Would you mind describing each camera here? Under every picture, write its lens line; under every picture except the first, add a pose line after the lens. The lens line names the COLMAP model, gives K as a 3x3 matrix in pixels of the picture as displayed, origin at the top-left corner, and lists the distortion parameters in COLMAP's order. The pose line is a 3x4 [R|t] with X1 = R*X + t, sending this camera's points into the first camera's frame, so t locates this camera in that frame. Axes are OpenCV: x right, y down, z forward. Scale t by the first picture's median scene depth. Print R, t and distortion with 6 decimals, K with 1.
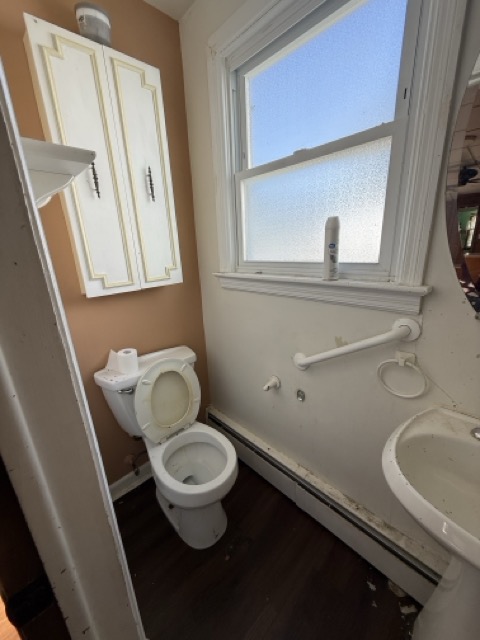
lens RADIAL K [[255.5, 0, 239.3], [0, 255.5, 318.9], [0, 0, 1]] dist [-0.001277, -0.000181]
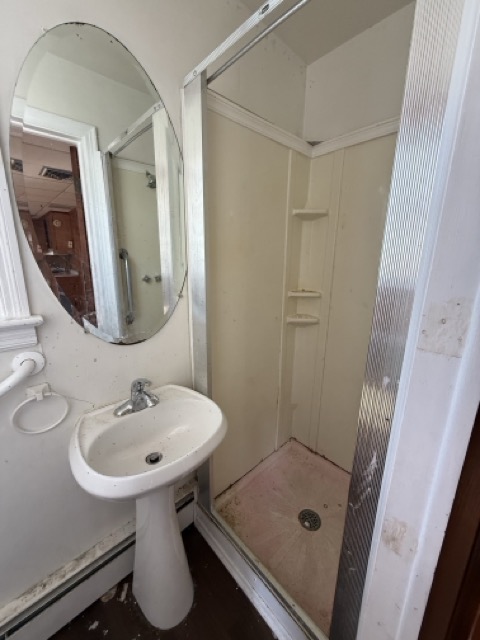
lens RADIAL K [[255.5, 0, 239.3], [0, 255.5, 318.9], [0, 0, 1]] dist [-0.001277, -0.000181]
pose [[0.015592, -0.193784, 0.980920, -0.231290], [0.271488, 0.945005, 0.182374, -0.074967], [-0.962316, 0.263465, 0.067344, 0.142536]]
